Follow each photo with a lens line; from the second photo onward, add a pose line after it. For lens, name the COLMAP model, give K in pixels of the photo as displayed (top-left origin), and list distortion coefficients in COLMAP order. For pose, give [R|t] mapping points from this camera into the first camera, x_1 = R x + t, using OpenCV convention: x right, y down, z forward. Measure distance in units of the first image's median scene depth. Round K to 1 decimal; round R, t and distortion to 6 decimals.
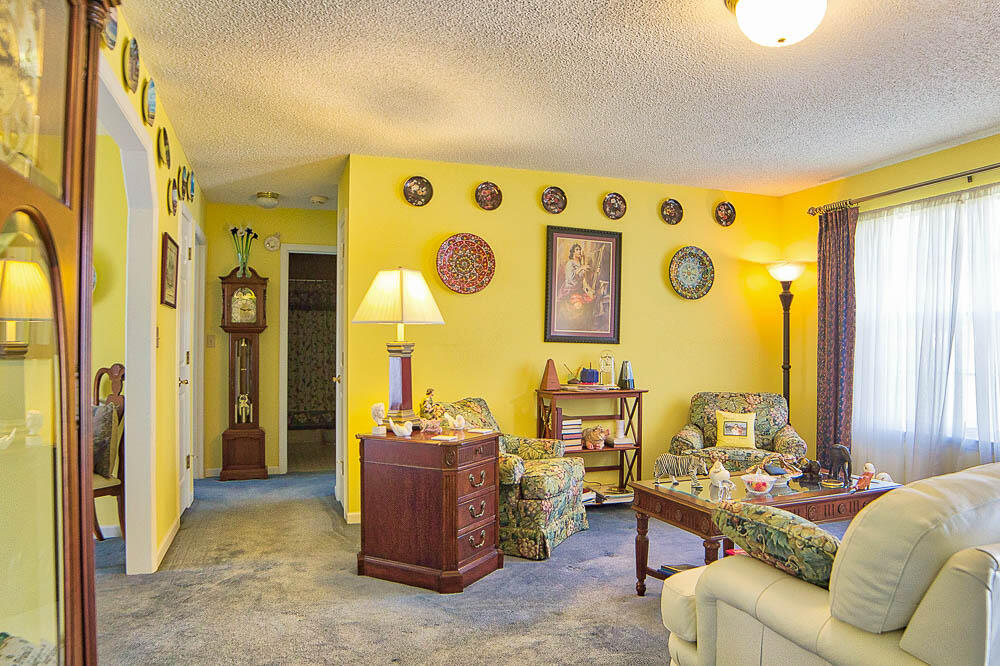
lens RADIAL K [[661.6, 0, 501.4], [0, 661.6, 334.2], [0, 0, 1]] dist [-0.115590, 0.047043]
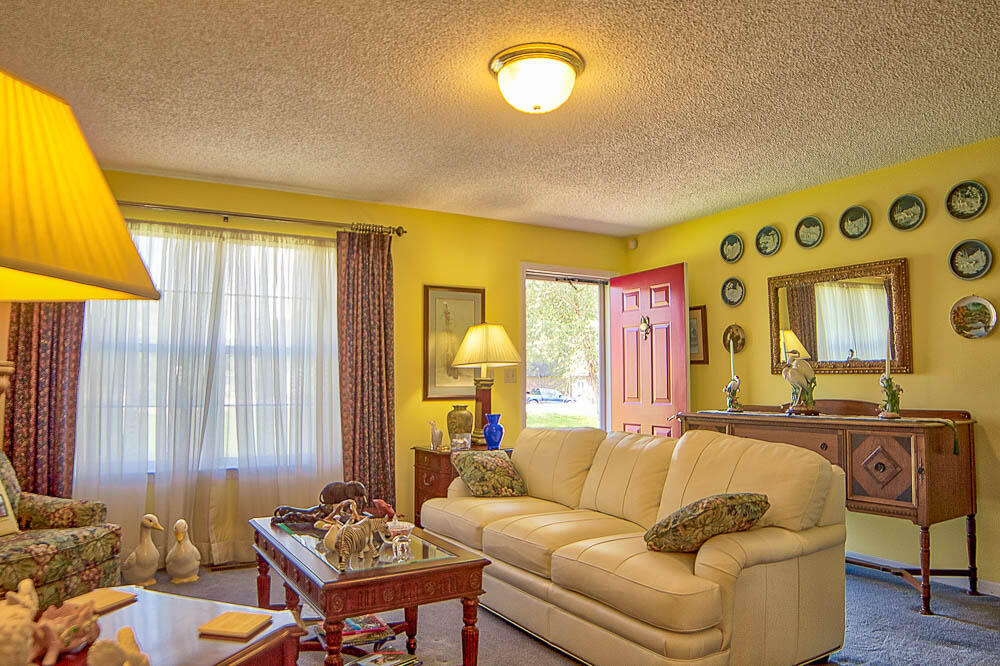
lens RADIAL K [[661.6, 0, 495.0], [0, 661.6, 331.6], [0, 0, 1]] dist [-0.115590, 0.047043]
pose [[-0.184043, 0.069593, 0.980451, -0.328825], [-0.020079, 0.997016, -0.074538, 0.010645], [-0.982713, -0.033405, -0.182096, 0.633823]]
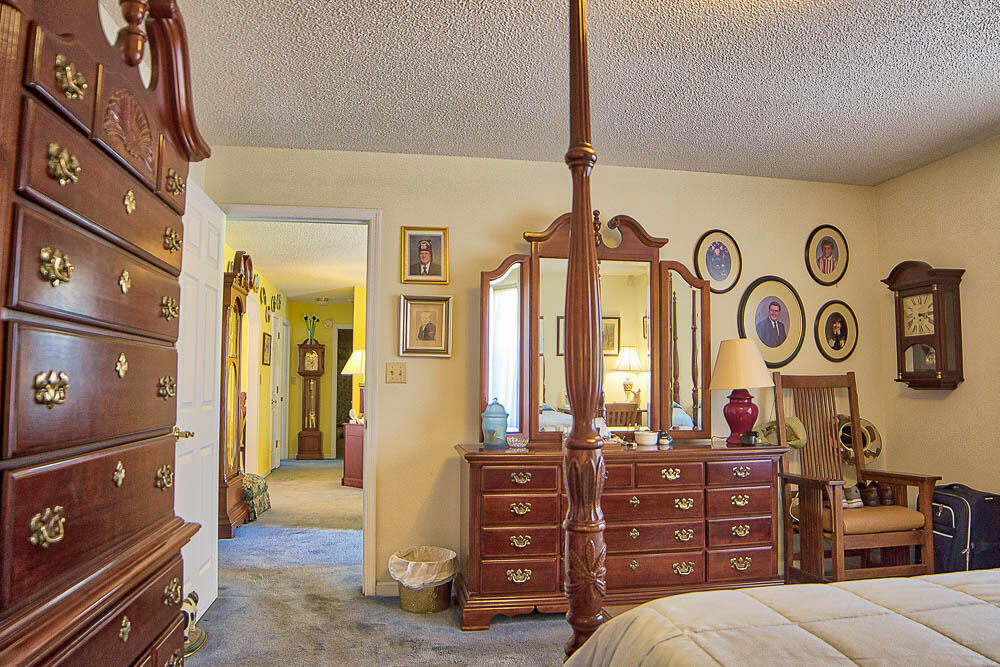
lens RADIAL K [[661.6, 0, 495.2], [0, 661.6, 331.2], [0, 0, 1]] dist [-0.115590, 0.047043]
pose [[0.985917, -0.015577, -0.166508, 0.488298], [0.005624, 0.998178, -0.060081, -0.018581], [0.167141, 0.058299, 0.984208, -0.831012]]
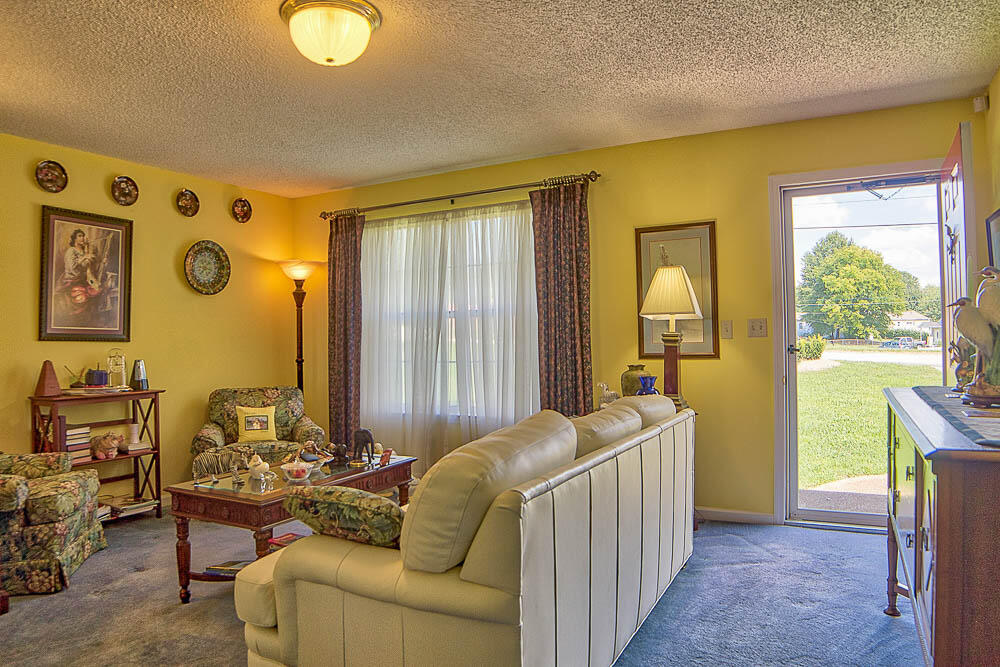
lens RADIAL K [[661.6, 0, 495.1], [0, 661.6, 334.5], [0, 0, 1]] dist [-0.115590, 0.047043]
pose [[0.738761, -0.011106, 0.673876, -0.049435], [0.006090, 0.999933, 0.009803, -0.000857], [-0.673940, -0.003139, 0.738780, -0.003934]]
